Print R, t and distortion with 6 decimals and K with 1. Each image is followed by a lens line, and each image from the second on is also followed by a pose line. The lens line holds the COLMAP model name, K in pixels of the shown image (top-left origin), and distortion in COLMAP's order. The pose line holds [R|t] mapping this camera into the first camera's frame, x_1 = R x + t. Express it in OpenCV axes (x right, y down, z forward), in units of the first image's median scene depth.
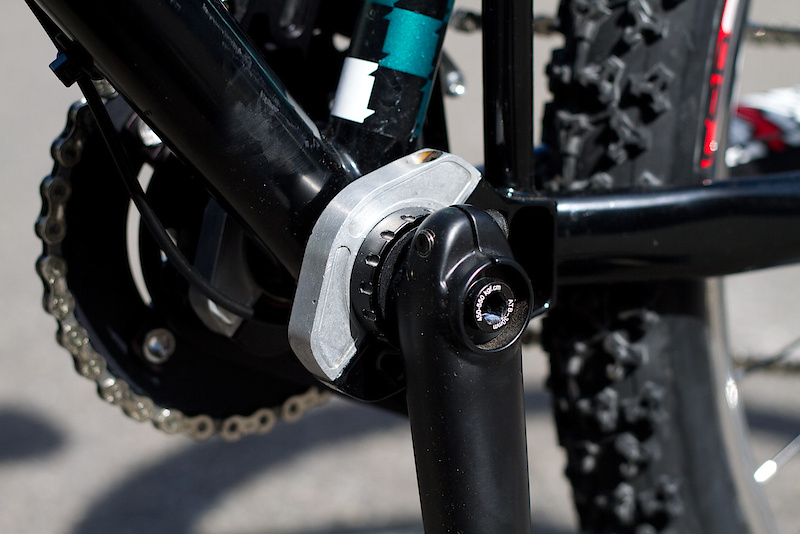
lens RADIAL K [[2070.1, 0, 400.5], [0, 2070.1, 268.1], [0, 0, 1]] dist [-0.136424, 0.000000]
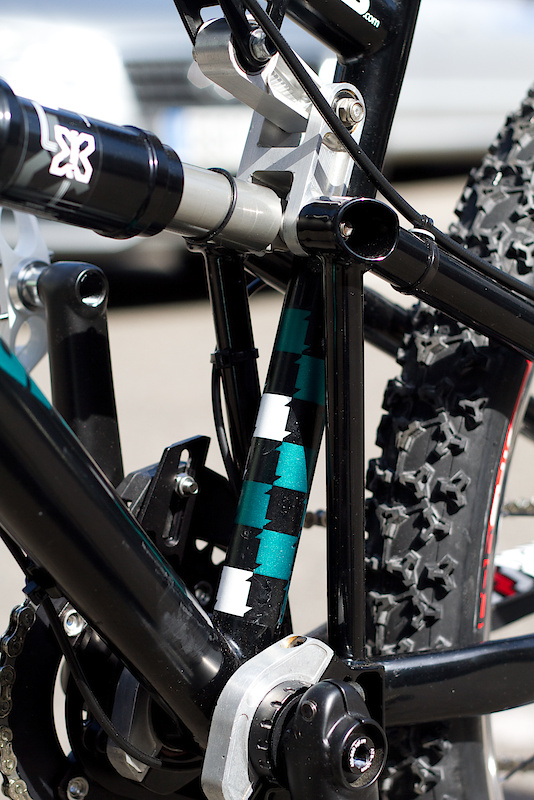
lens RADIAL K [[2070.1, 0, 266.3], [0, 2070.1, 399.5], [0, 0, 1]] dist [-0.136424, 0.000000]
pose [[0.989086, -0.030948, 0.144050, -0.185169], [0.045746, 0.993877, -0.100579, -0.072578], [-0.140055, 0.106071, 0.984446, -0.315734]]
